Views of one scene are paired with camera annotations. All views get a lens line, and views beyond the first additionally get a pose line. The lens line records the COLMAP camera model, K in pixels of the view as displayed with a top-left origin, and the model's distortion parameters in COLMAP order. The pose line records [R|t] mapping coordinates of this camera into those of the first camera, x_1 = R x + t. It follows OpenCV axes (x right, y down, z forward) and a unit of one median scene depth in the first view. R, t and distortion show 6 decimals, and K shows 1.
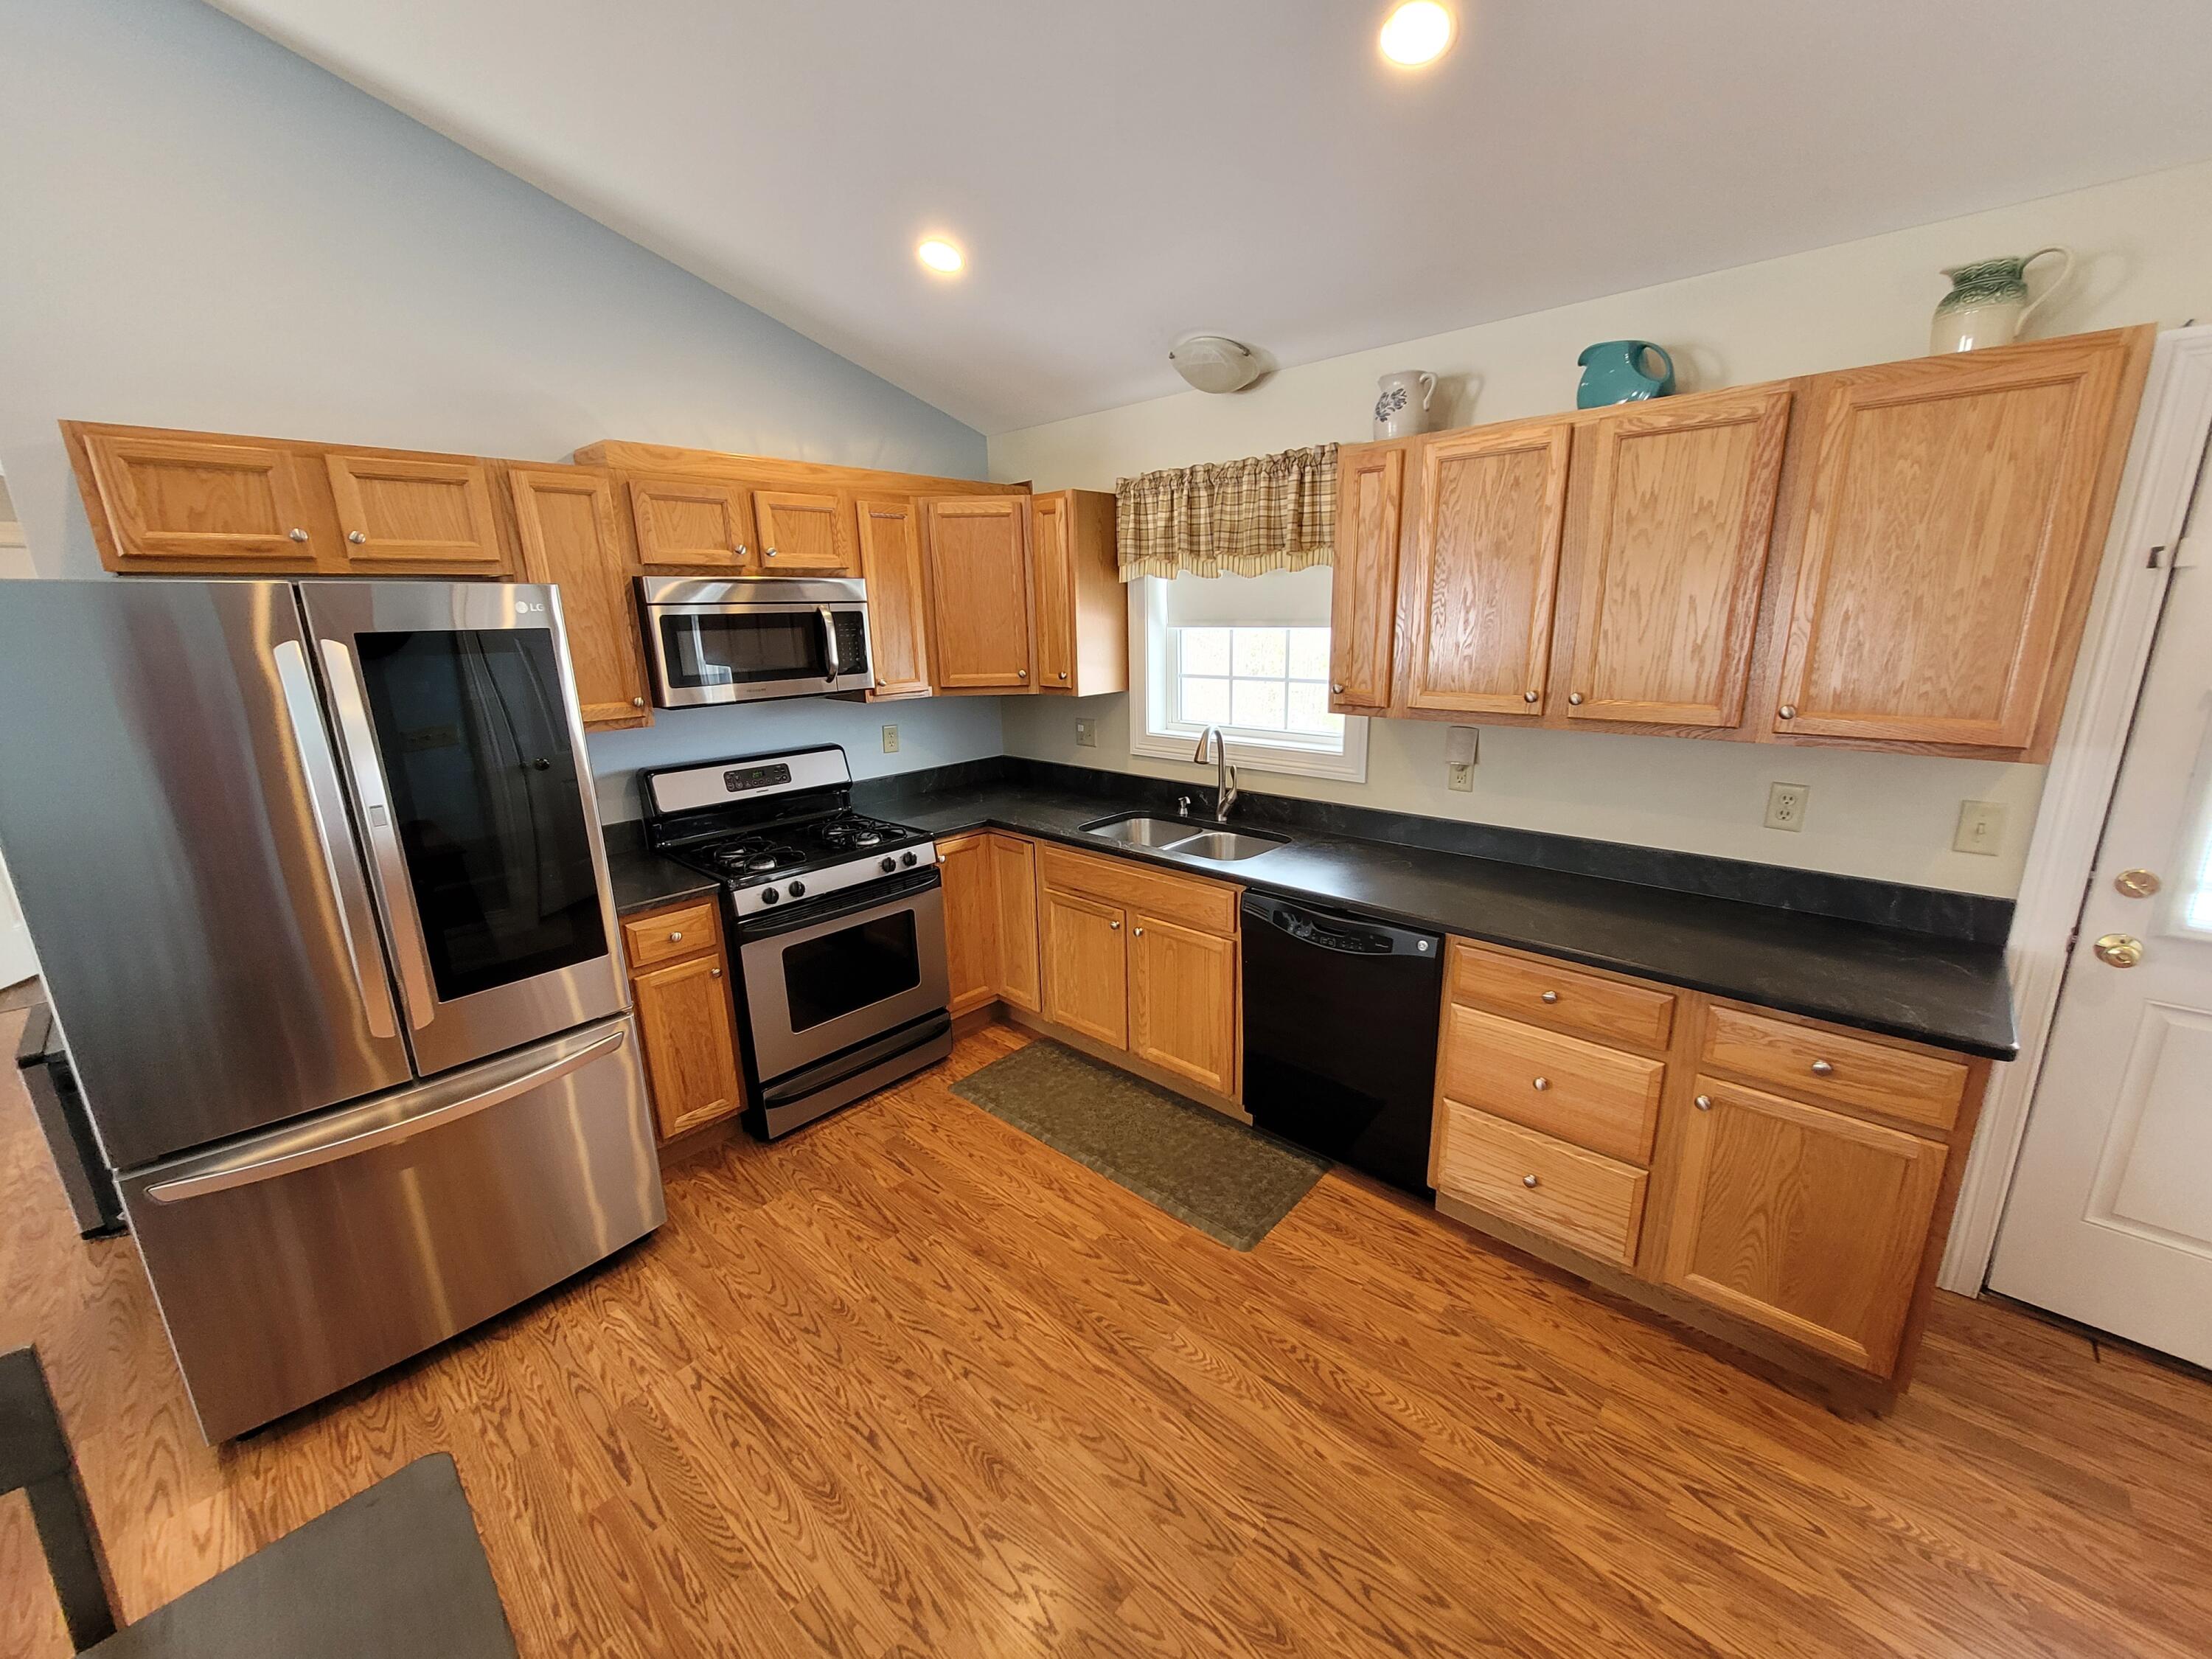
lens RADIAL K [[853.6, 0, 1106.9], [0, 853.6, 822.6], [0, 0, 1]] dist [-0.000659, -0.000646]
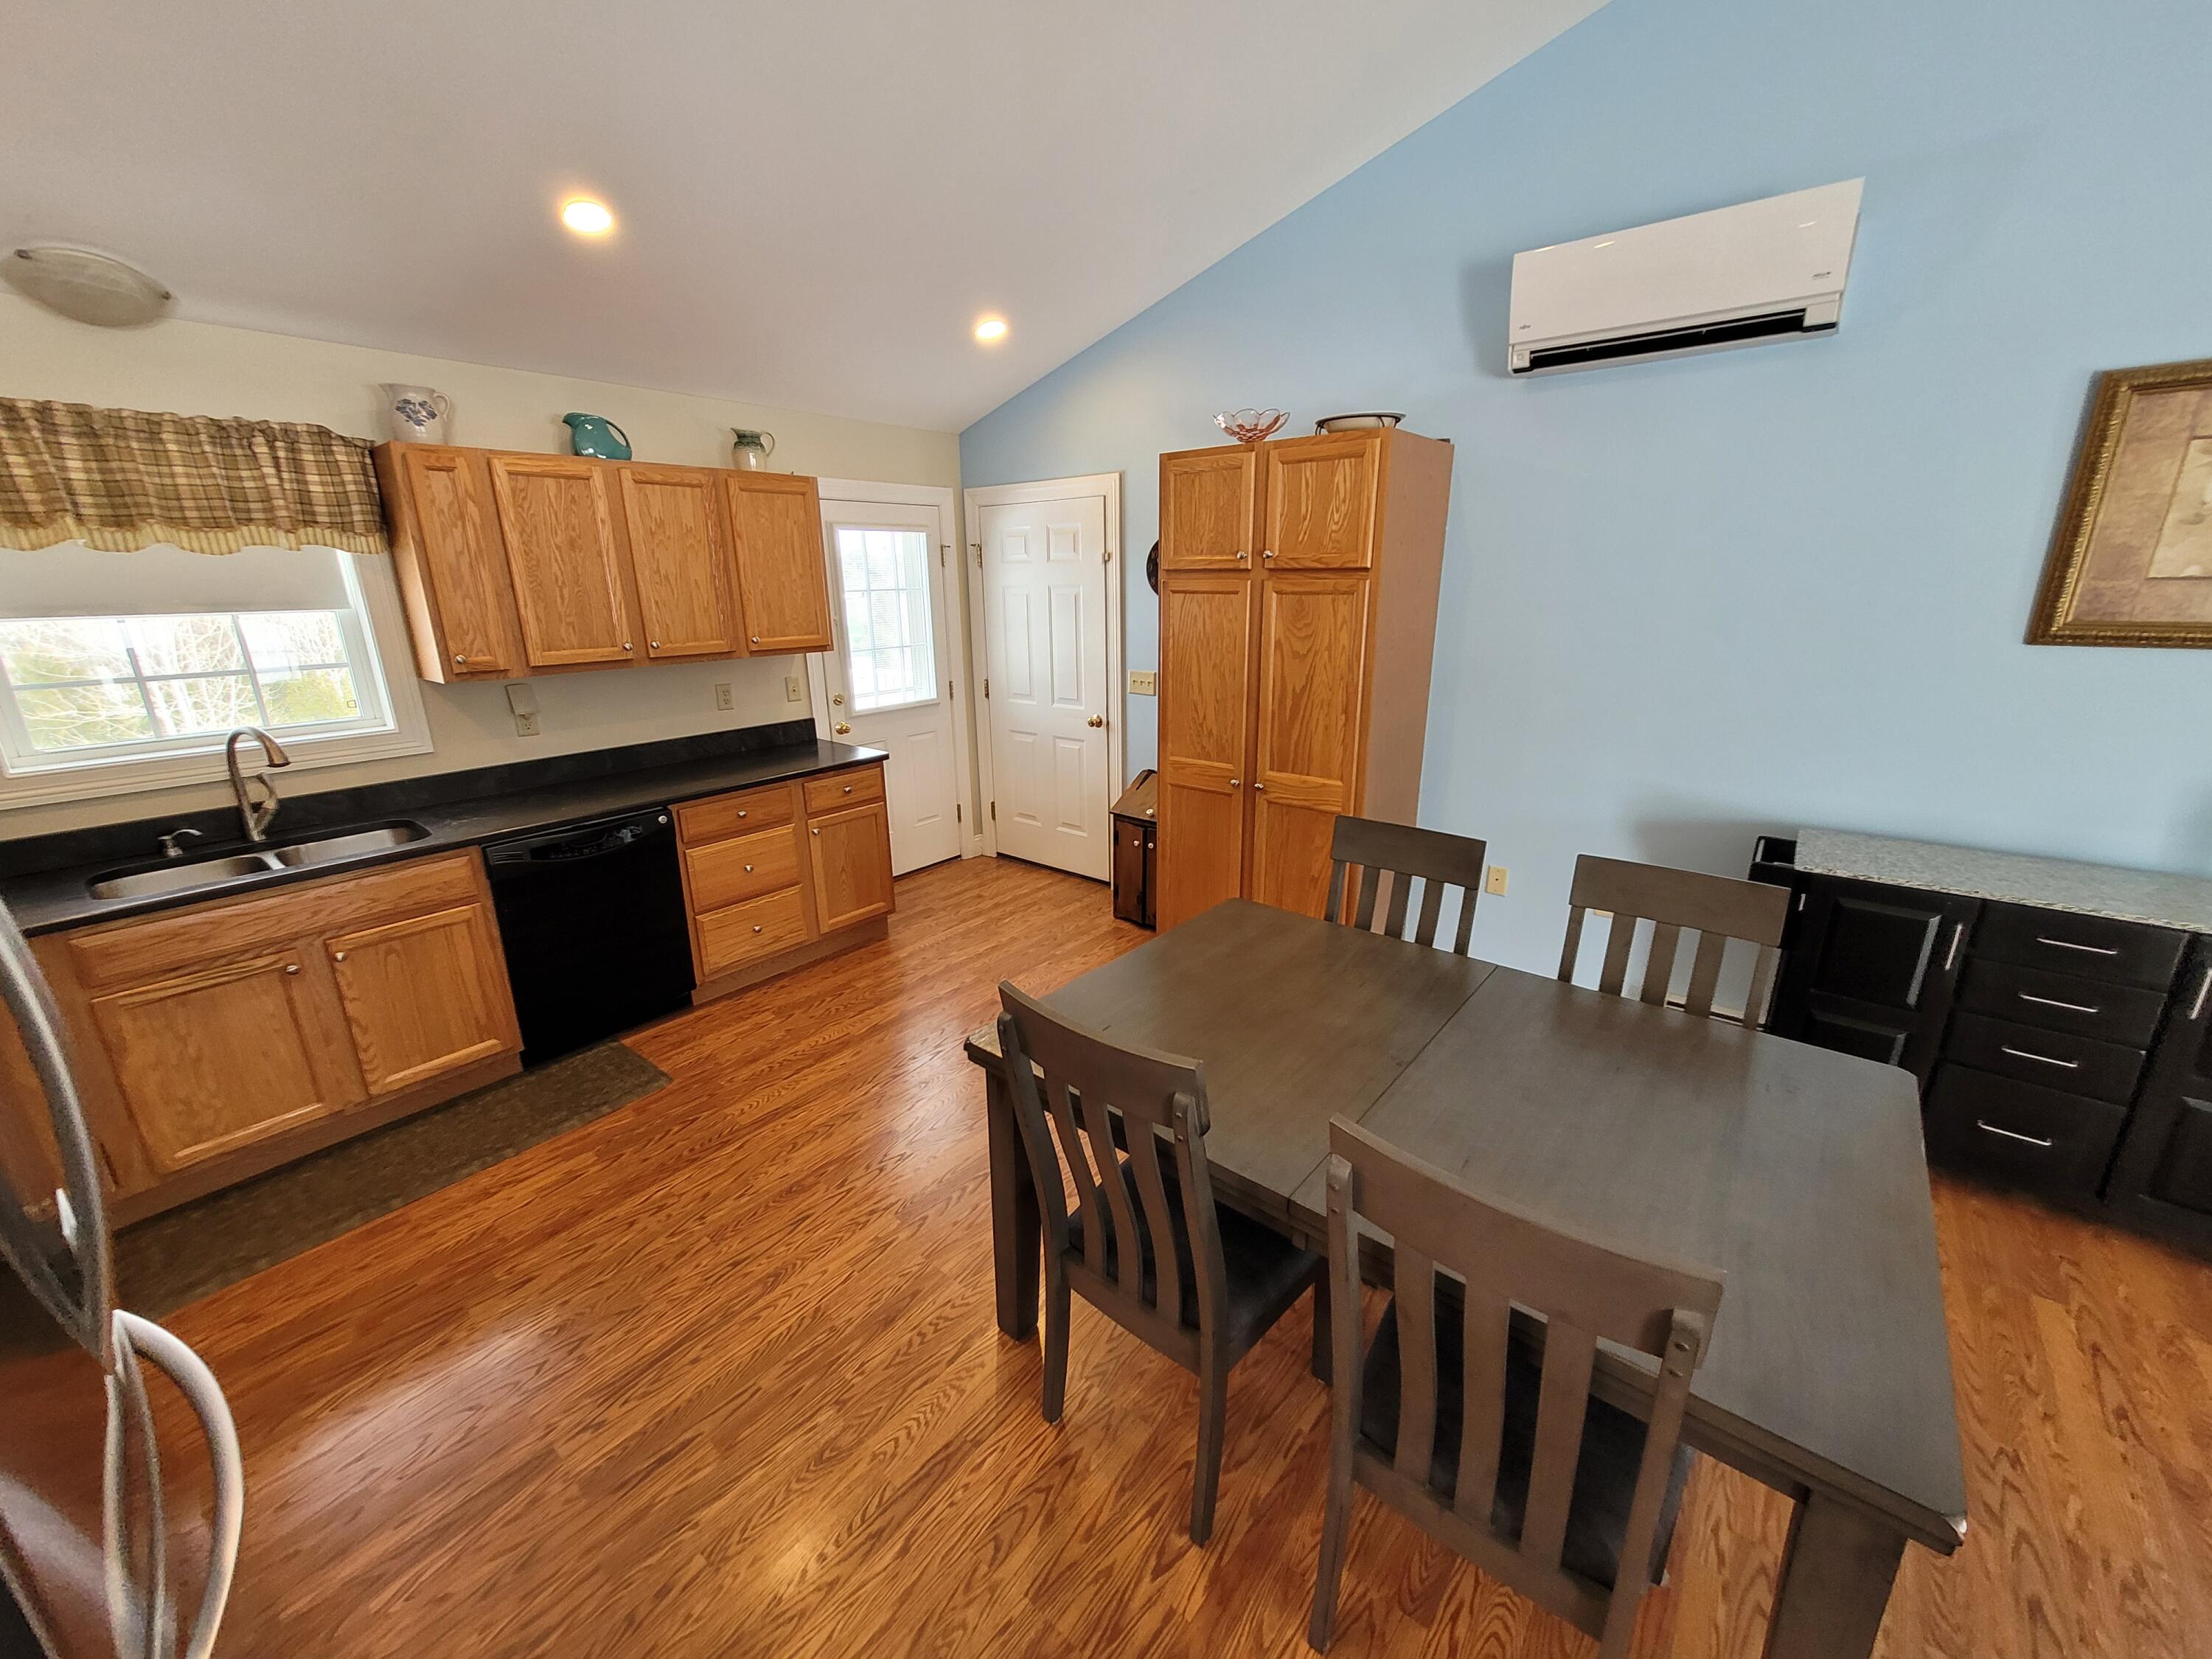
lens RADIAL K [[853.6, 0, 1106.9], [0, 853.6, 822.6], [0, 0, 1]] dist [-0.000659, -0.000646]
pose [[-0.059714, -0.254870, 0.965130, -1.074658], [0.257457, 0.930211, 0.261578, -0.035450], [-0.964443, 0.264099, 0.010072, 0.255736]]
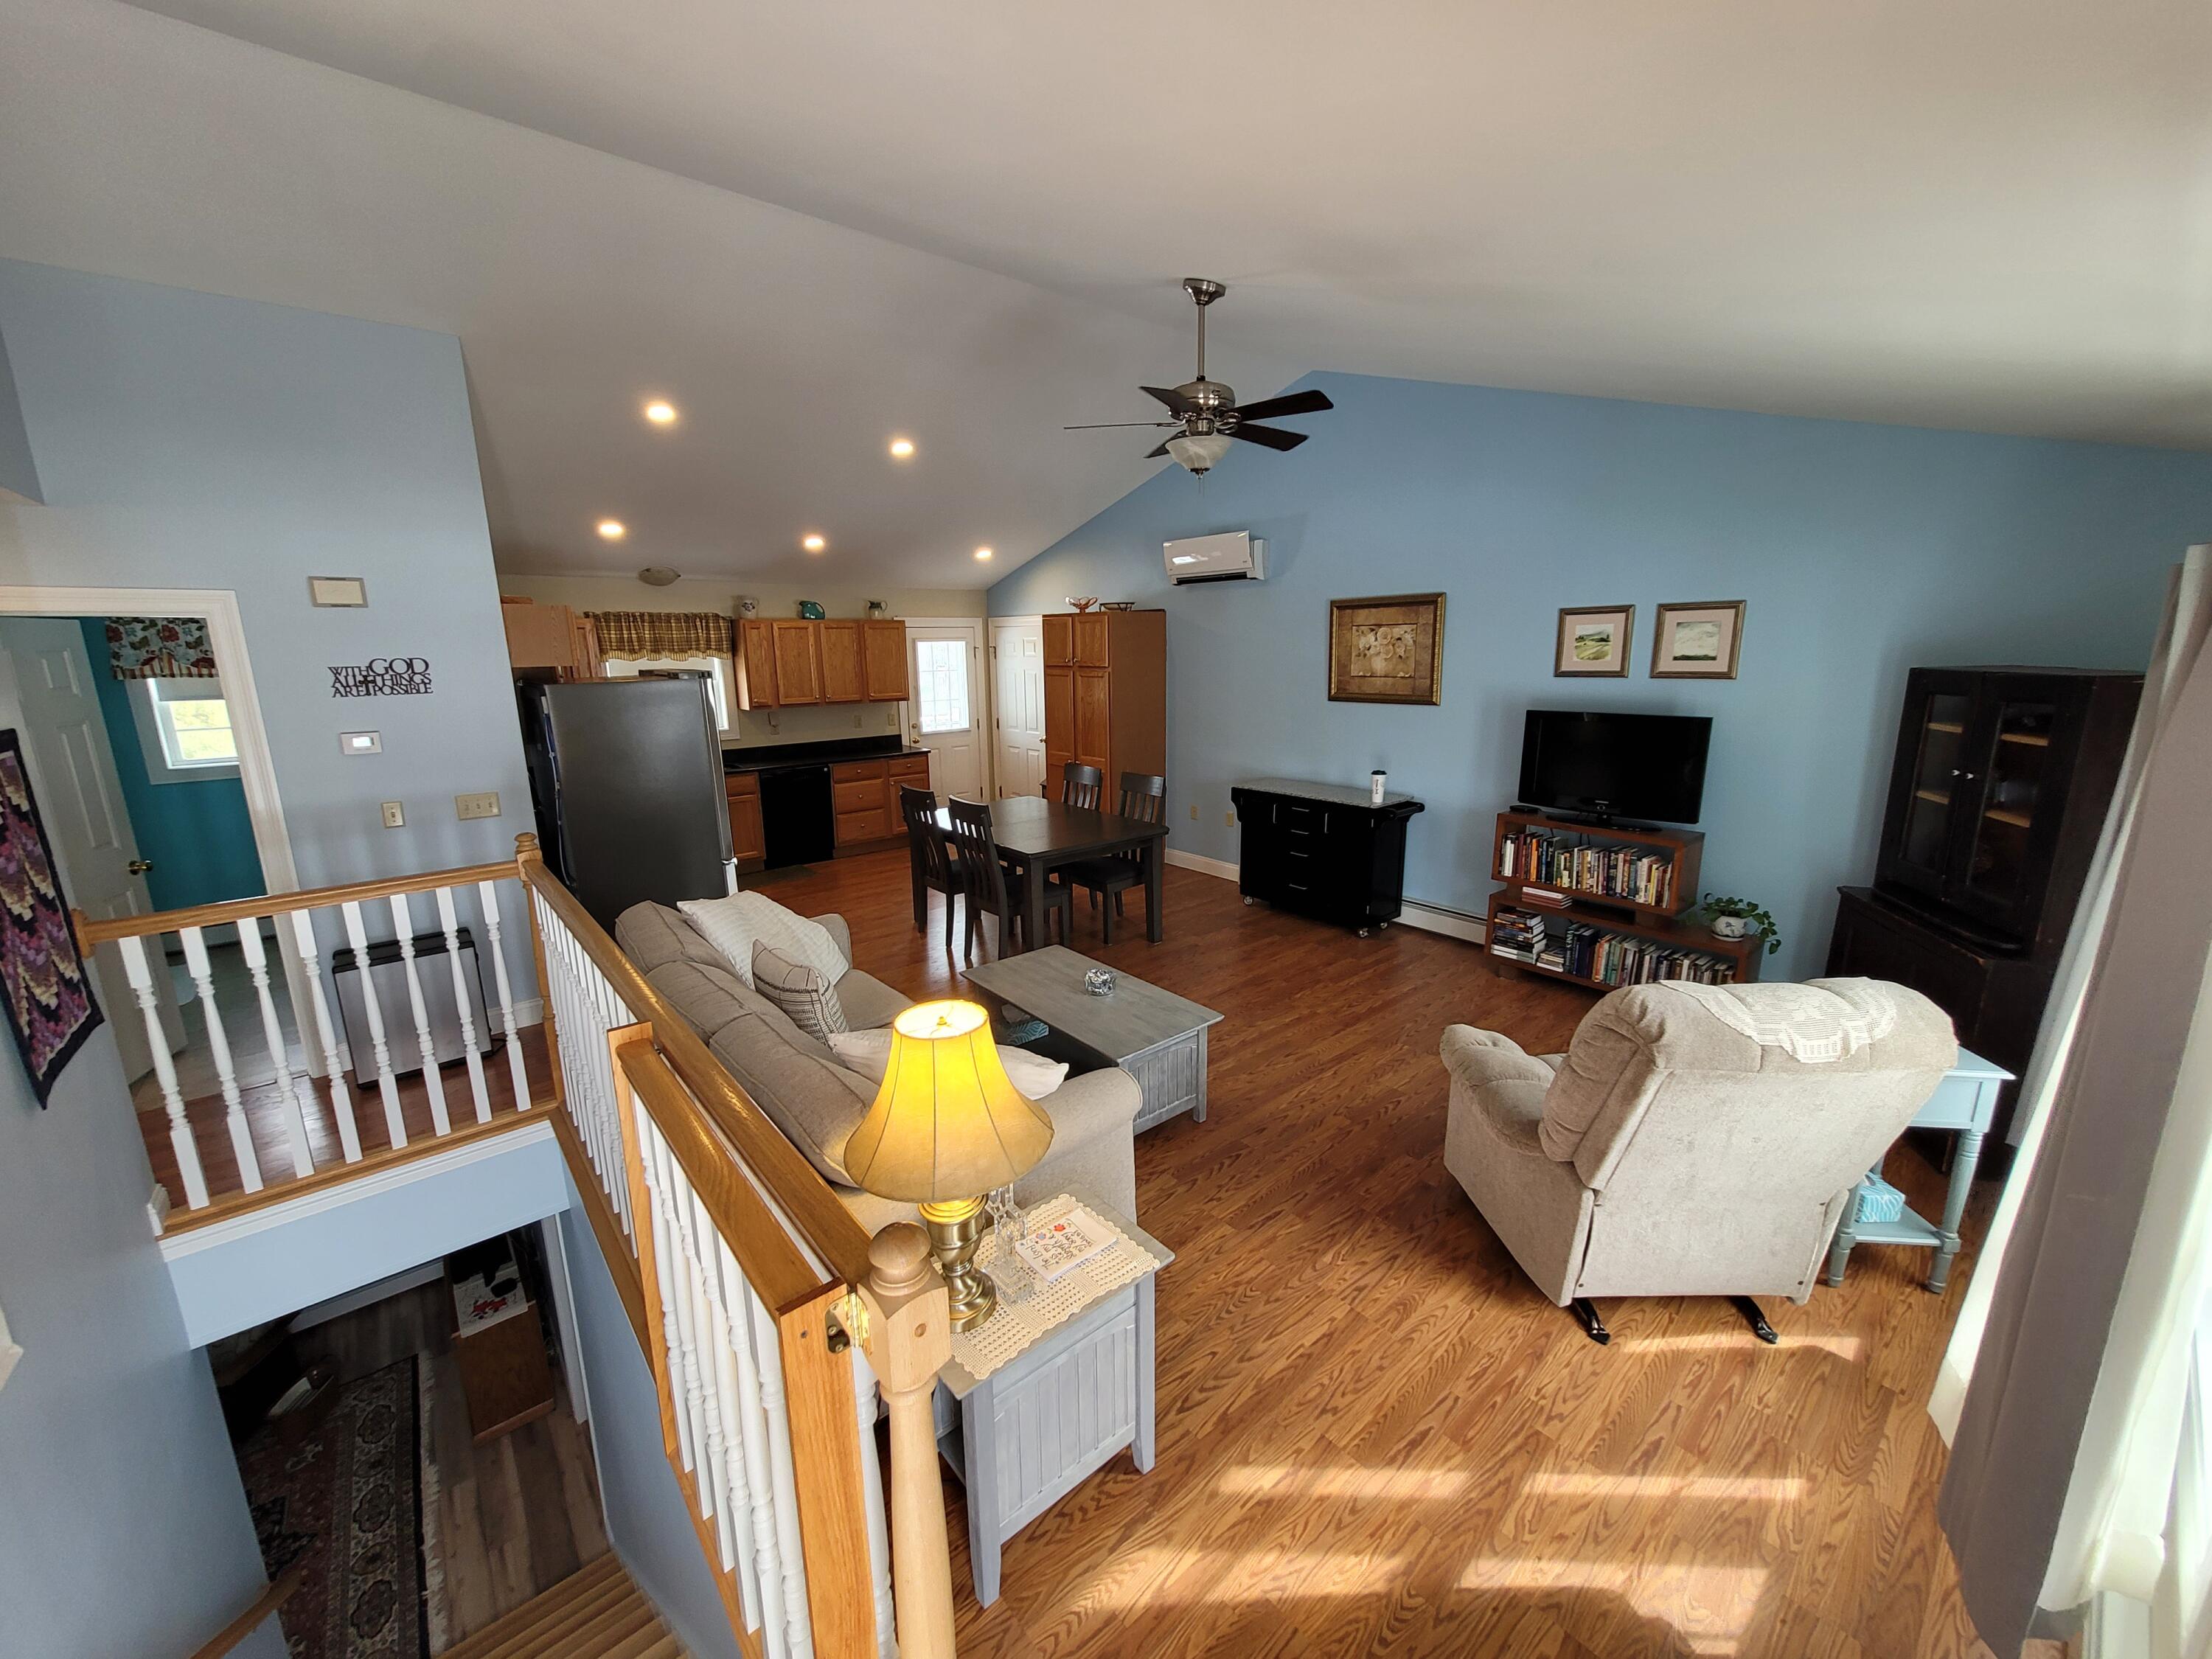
lens RADIAL K [[853.6, 0, 1106.9], [0, 853.6, 822.6], [0, 0, 1]] dist [-0.000659, -0.000646]
pose [[0.118358, -0.185021, 0.975581, -2.846959], [0.251146, 0.956121, 0.150861, 0.112784], [-0.960686, 0.227158, 0.159631, -0.571352]]
